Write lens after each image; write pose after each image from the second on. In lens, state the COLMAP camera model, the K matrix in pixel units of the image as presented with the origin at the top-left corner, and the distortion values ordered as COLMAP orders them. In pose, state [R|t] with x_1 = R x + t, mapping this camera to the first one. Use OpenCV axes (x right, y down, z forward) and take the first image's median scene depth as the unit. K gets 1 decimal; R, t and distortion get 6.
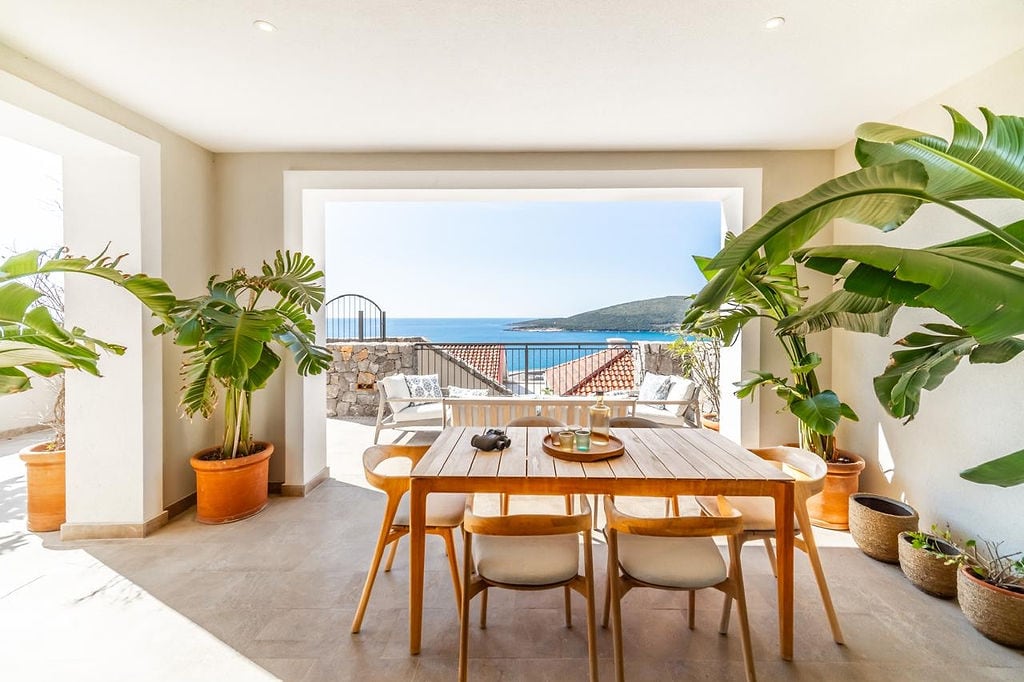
lens RADIAL K [[408.2, 0, 520.6], [0, 408.2, 320.9], [0, 0, 1]] dist [0.007098, -0.000957]
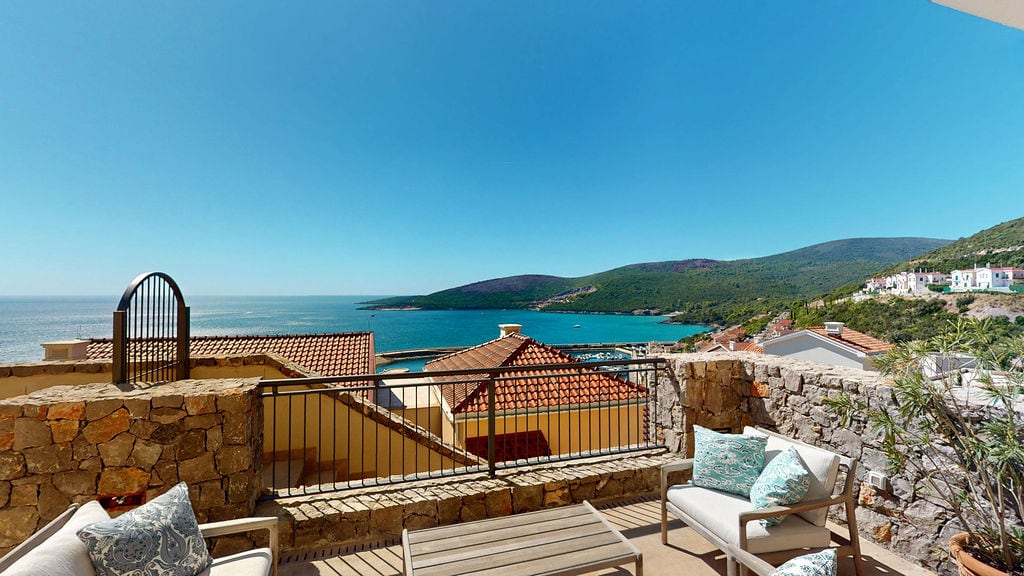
lens RADIAL K [[422.4, 0, 506.0], [0, 422.4, 289.5], [0, 0, 1]] dist [0.002321, 0.000842]
pose [[0.954332, 0.000992, 0.298745, -0.134474], [0.005239, 0.999785, -0.020055, -0.039870], [-0.298701, 0.020704, 0.954122, 0.459950]]
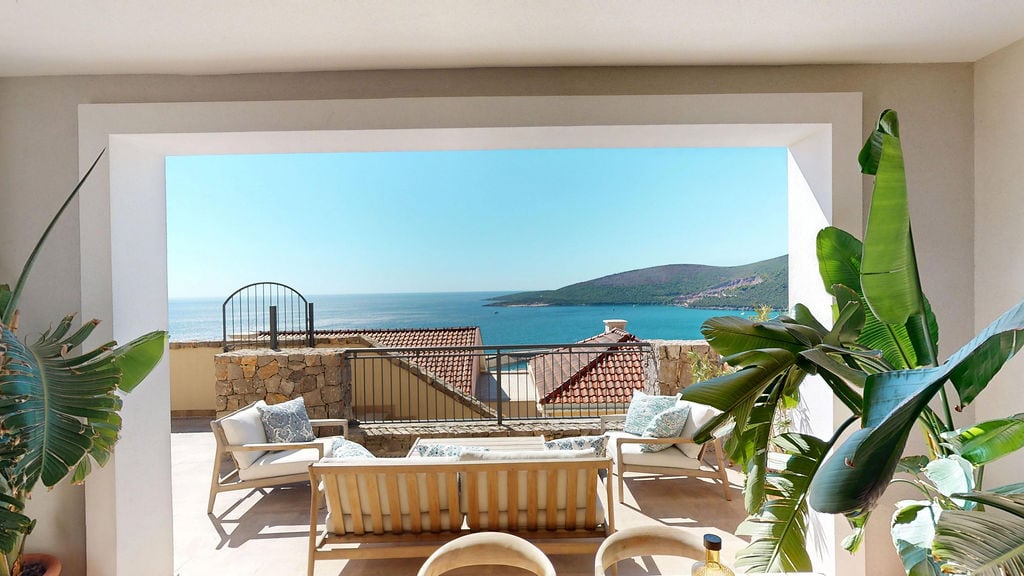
lens RADIAL K [[472.0, 0, 514.4], [0, 472.0, 293.5], [0, 0, 1]] dist [-0.000690, -0.000306]
pose [[0.999503, -0.017747, 0.026057, 0.021305], [0.017798, 0.999840, -0.001748, -0.039317], [-0.026022, 0.002211, 0.999659, 0.153051]]
